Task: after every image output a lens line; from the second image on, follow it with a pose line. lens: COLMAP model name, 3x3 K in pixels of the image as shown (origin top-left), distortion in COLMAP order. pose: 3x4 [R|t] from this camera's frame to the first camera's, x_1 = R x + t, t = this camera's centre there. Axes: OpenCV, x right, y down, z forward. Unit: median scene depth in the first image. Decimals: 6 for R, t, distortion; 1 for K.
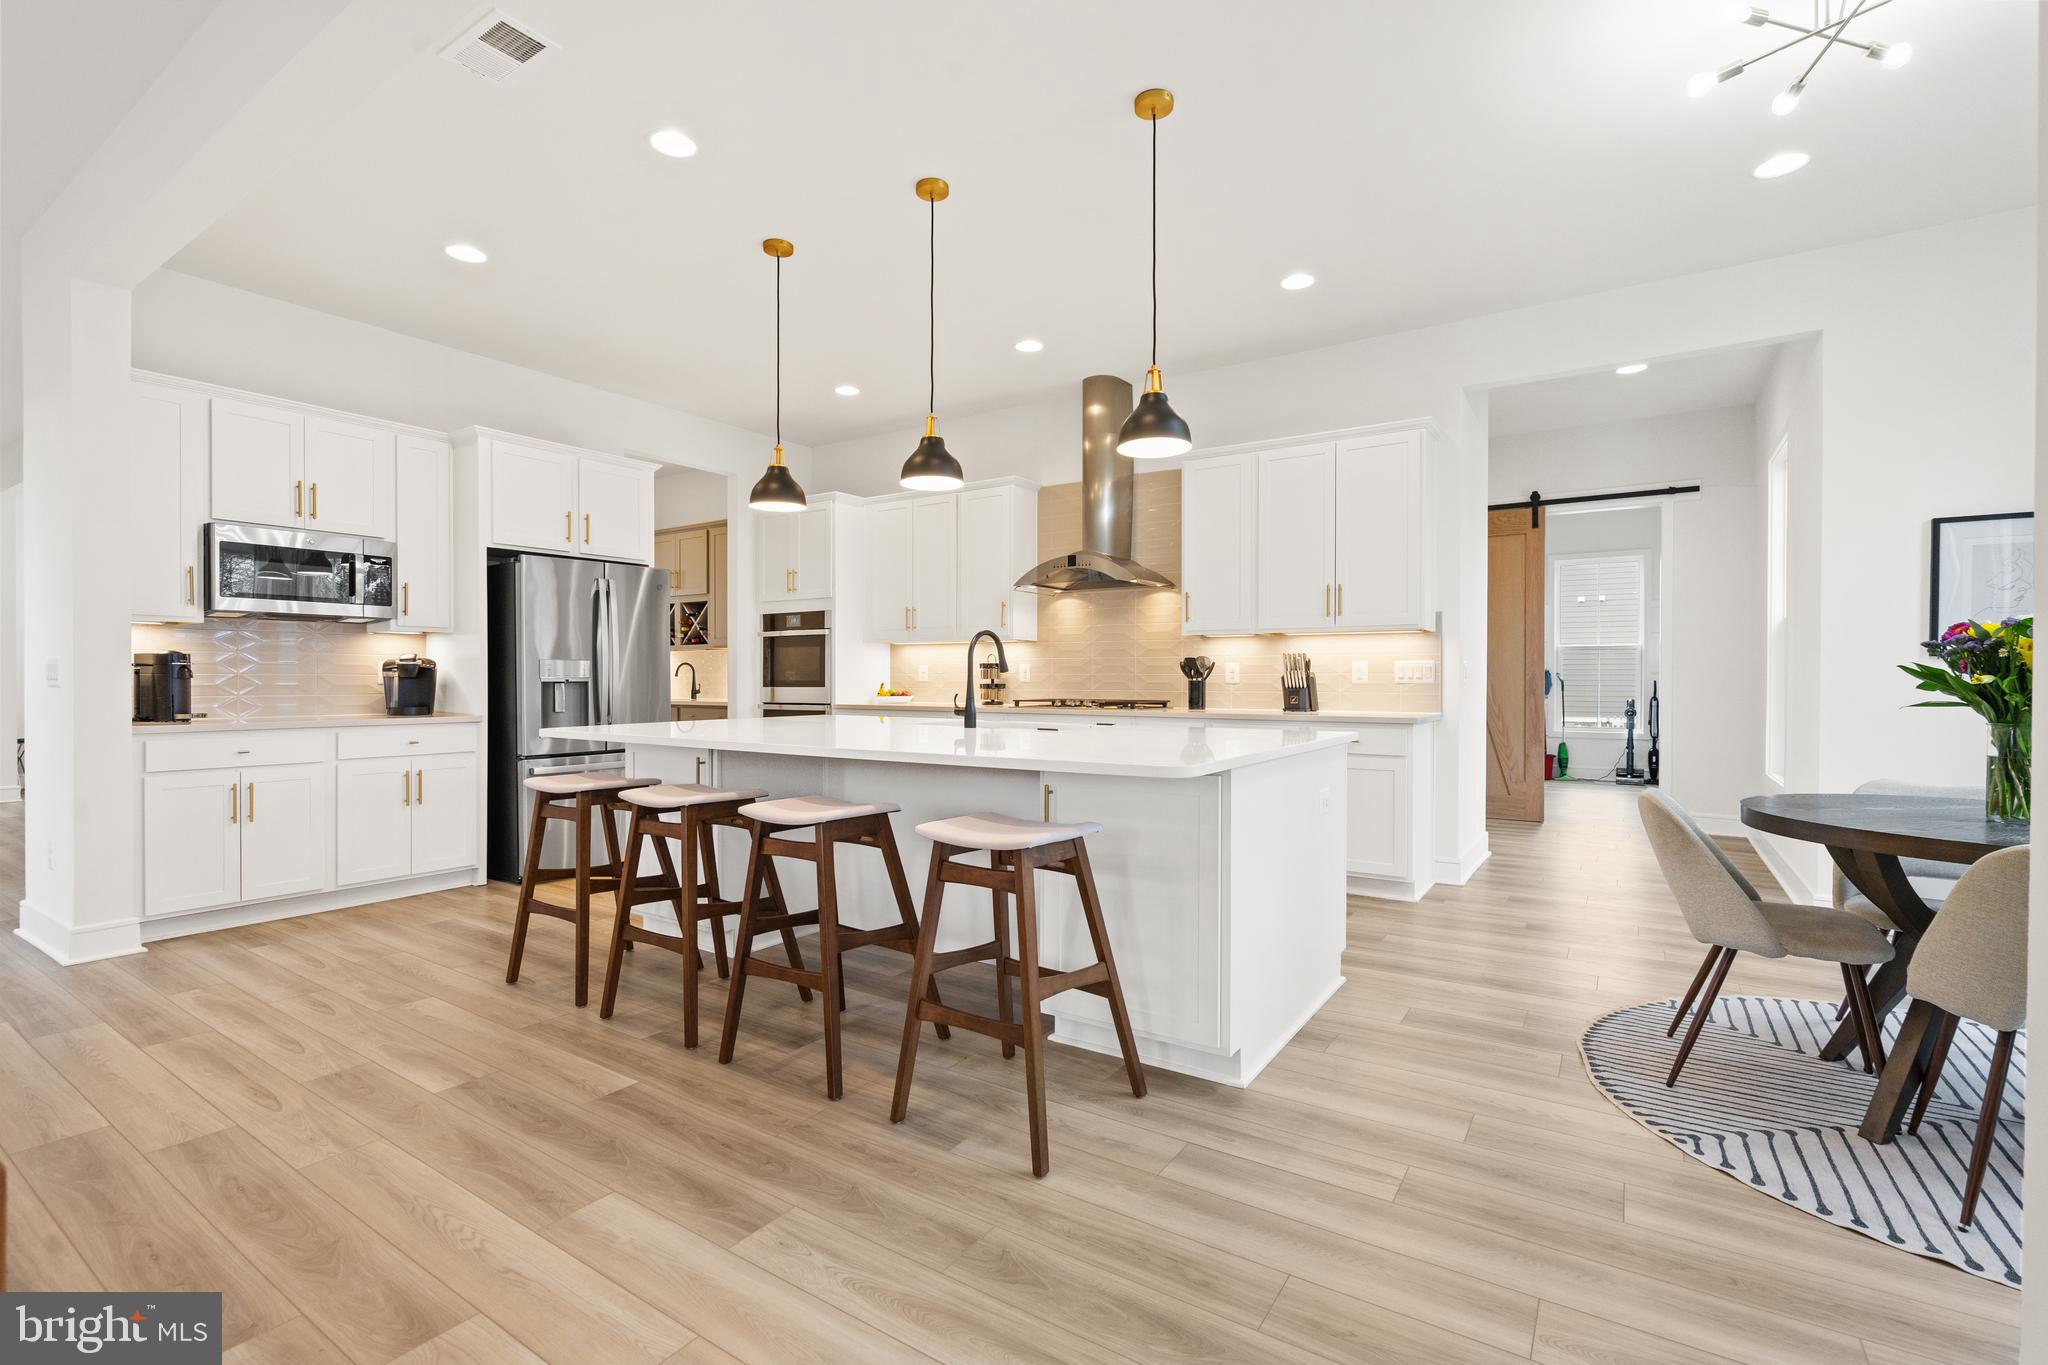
lens RADIAL K [[933.5, 0, 997.9], [0, 933.5, 693.6], [0, 0, 1]] dist [-0.000236, -0.000078]
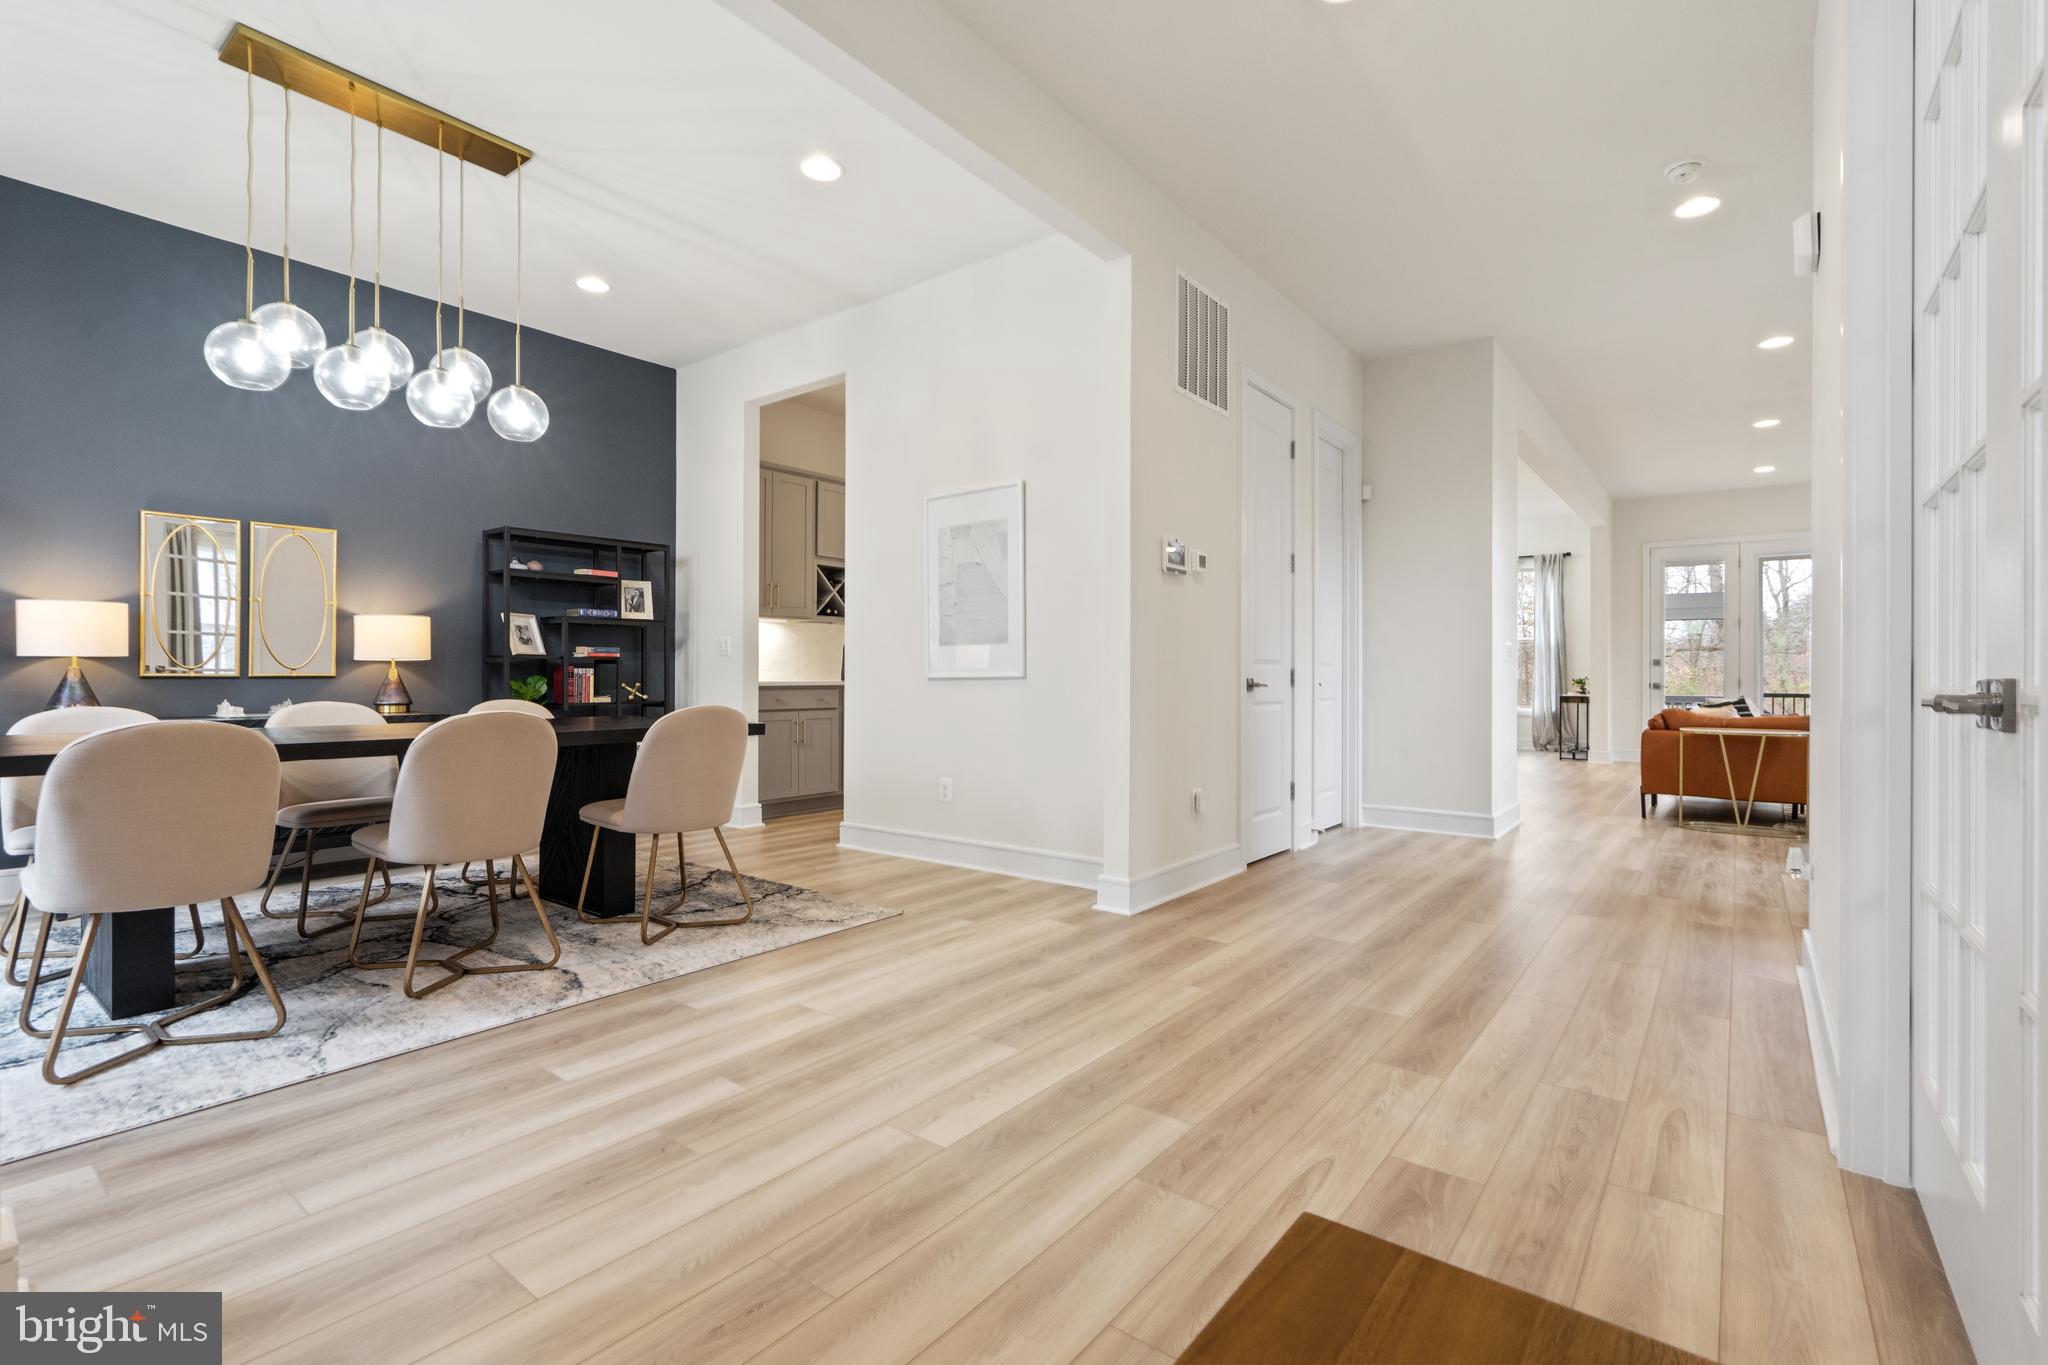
lens RADIAL K [[915.5, 0, 1024.0], [0, 915.5, 682.5], [0, 0, 1]] dist [-0.001057, 0.000173]
pose [[0.065132, -0.013921, 0.997780, -1.726405], [0.008818, 0.999872, 0.013375, 0.003837], [-0.997838, 0.007927, 0.065246, 1.123421]]
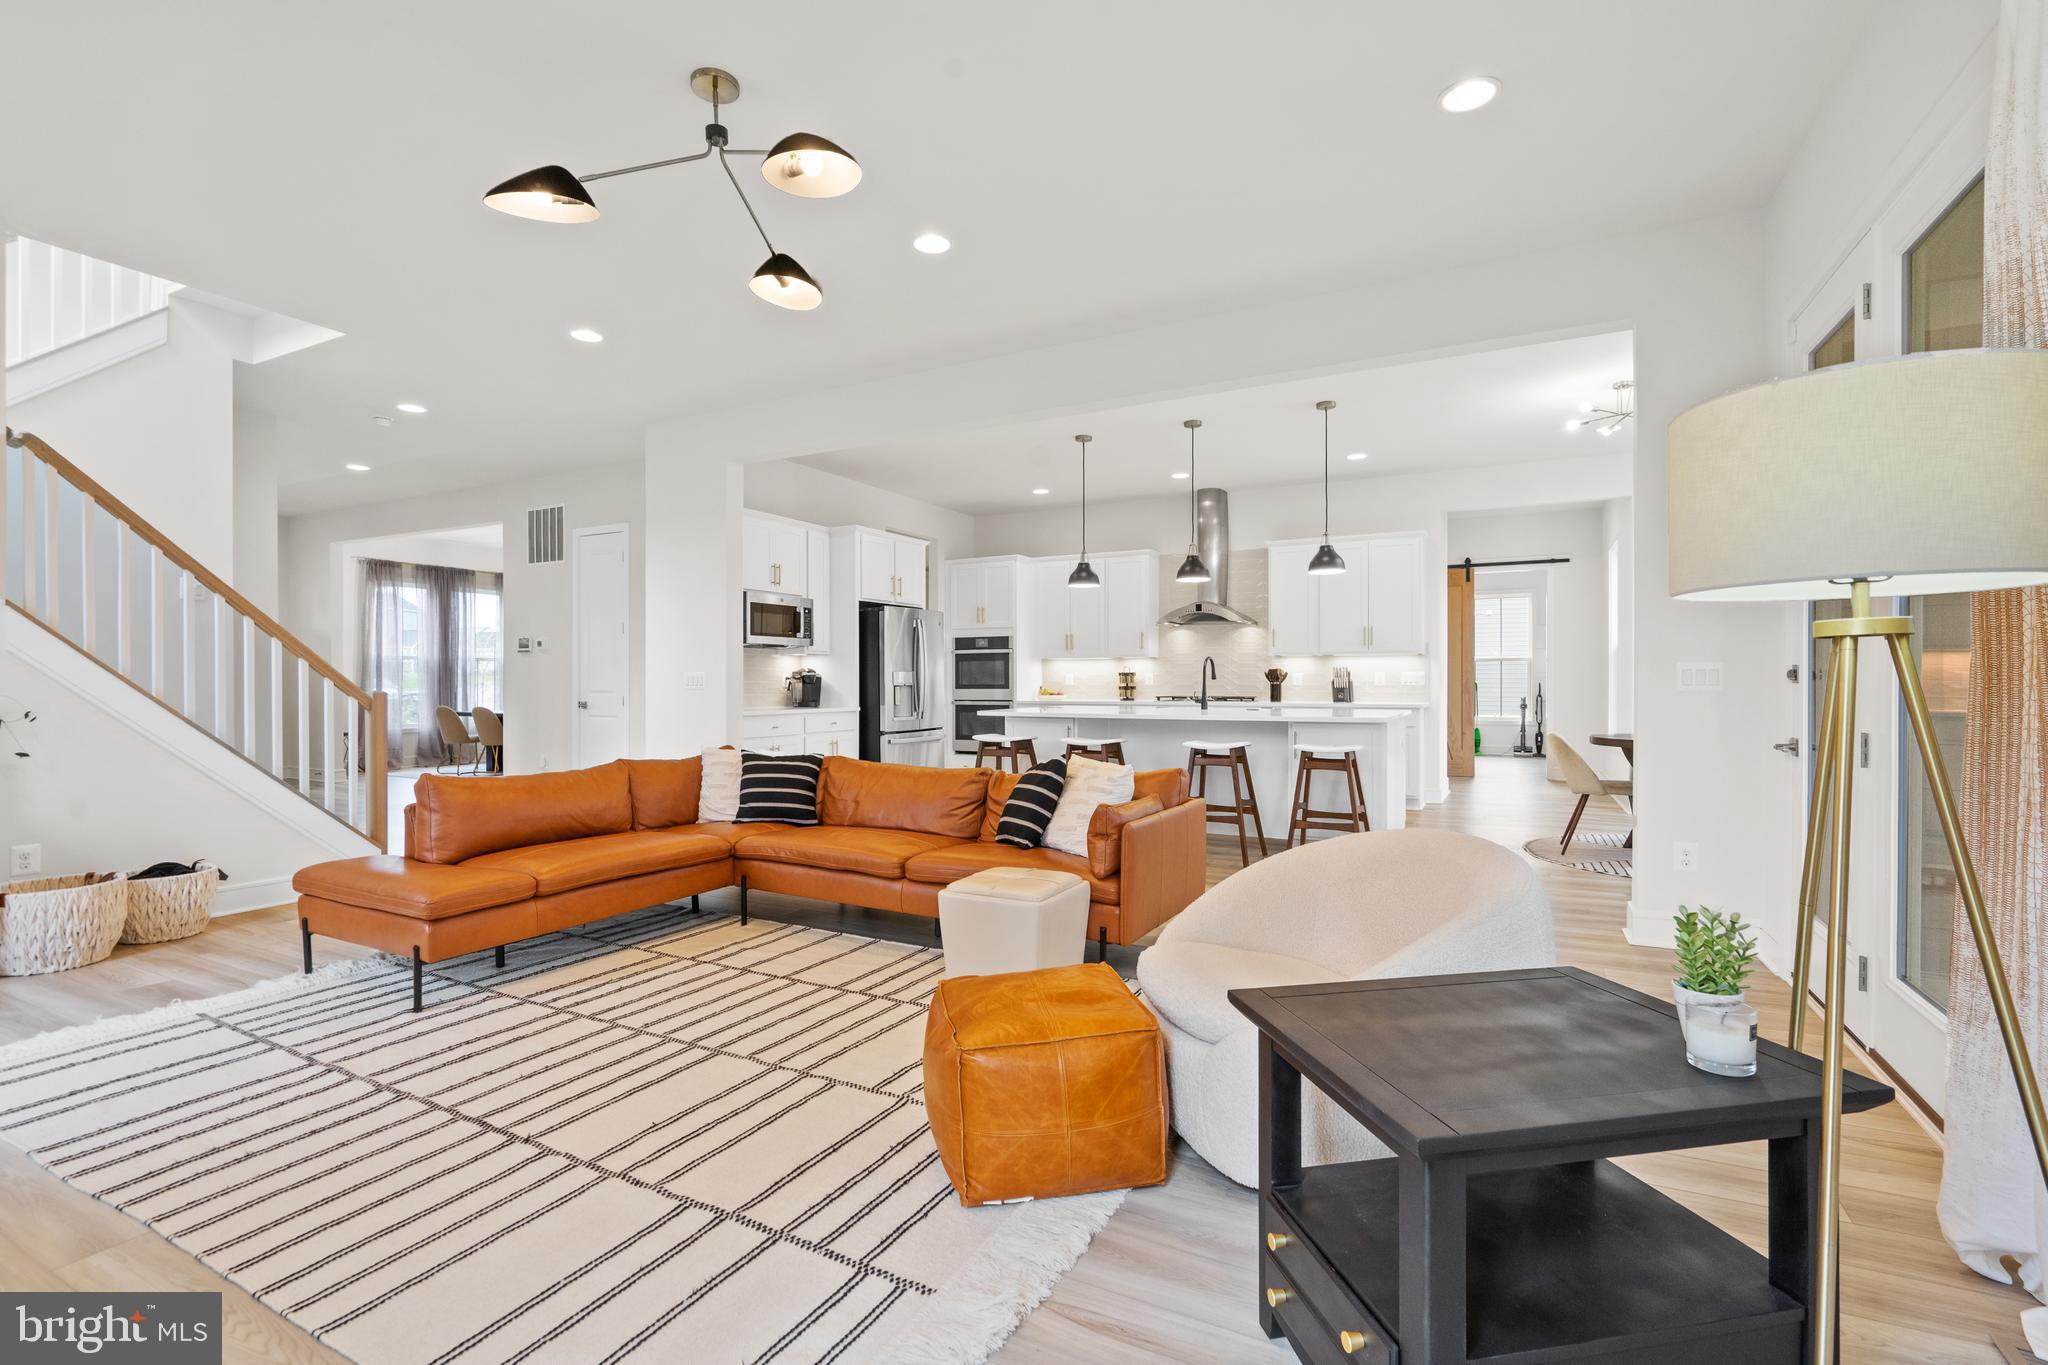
lens RADIAL K [[923.6, 0, 1013.5], [0, 923.6, 693.1], [0, 0, 1]] dist [0.000224, -0.000066]
pose [[0.994409, -0.003381, 0.105546, -0.396587], [0.003791, 0.999986, -0.003687, 0.005876], [-0.105532, 0.004066, 0.994408, -0.514240]]
